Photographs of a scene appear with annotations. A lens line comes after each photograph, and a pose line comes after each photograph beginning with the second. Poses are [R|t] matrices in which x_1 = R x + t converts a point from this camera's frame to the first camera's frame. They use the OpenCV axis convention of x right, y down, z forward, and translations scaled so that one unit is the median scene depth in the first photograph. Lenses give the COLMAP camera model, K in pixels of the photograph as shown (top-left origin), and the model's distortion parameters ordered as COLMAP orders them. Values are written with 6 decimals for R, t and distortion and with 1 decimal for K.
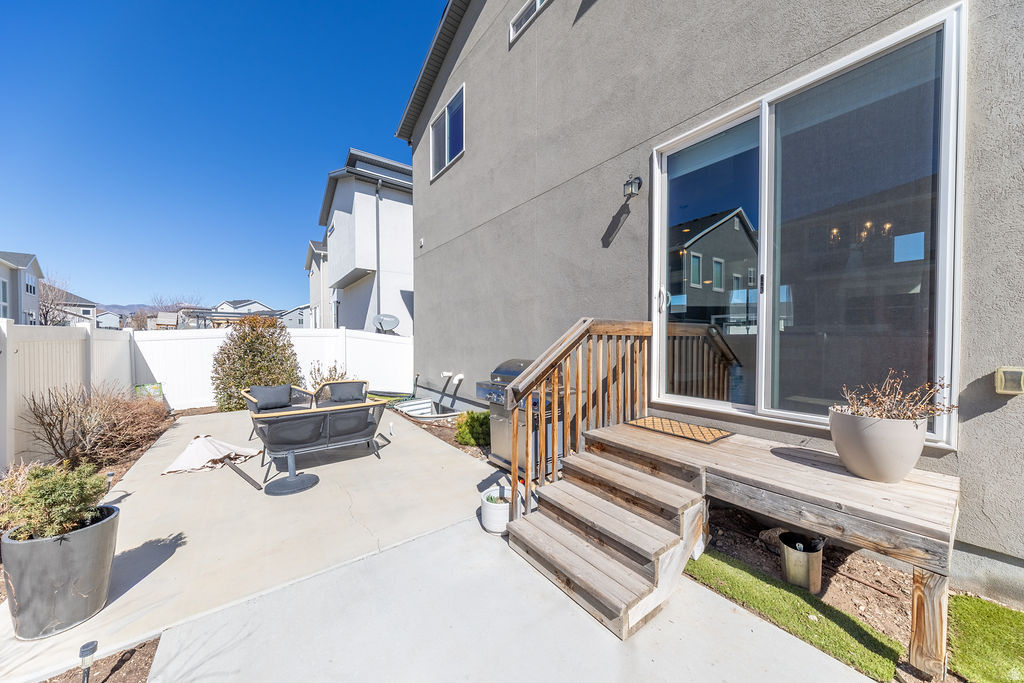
lens RADIAL K [[345.4, 0, 512.6], [0, 345.4, 344.7], [0, 0, 1]] dist [0.001806, -0.000237]
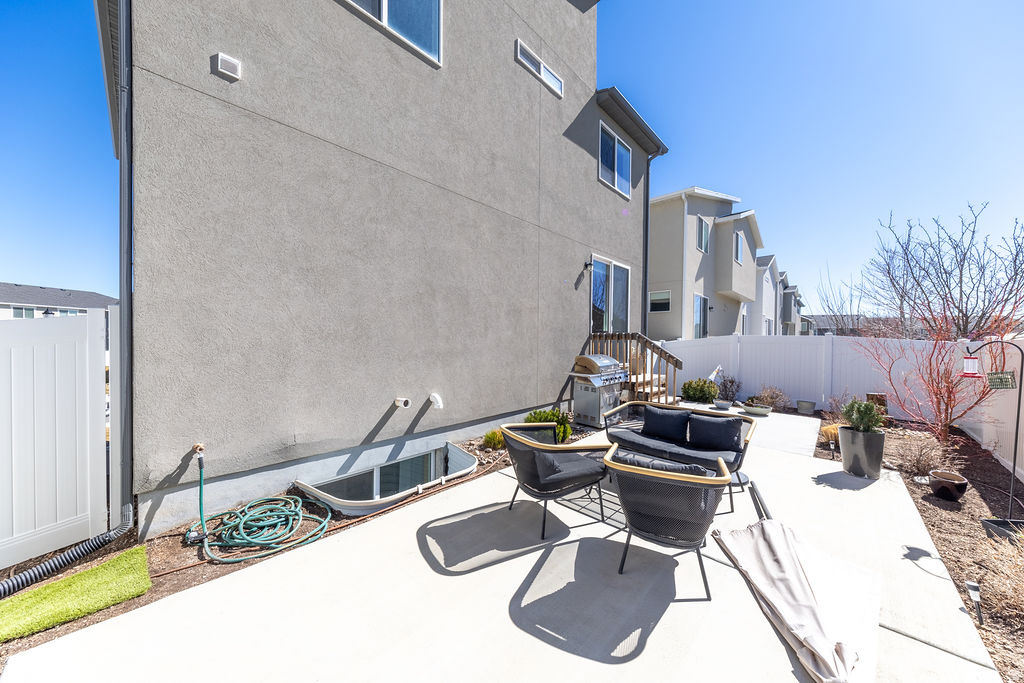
lens RADIAL K [[345.4, 0, 510.0], [0, 345.4, 343.1], [0, 0, 1]] dist [0.001806, -0.000237]
pose [[-0.183660, -0.010349, 0.982935, -1.046953], [0.004234, 0.999927, 0.011318, -0.022329], [-0.982981, 0.006240, -0.183603, 1.230040]]
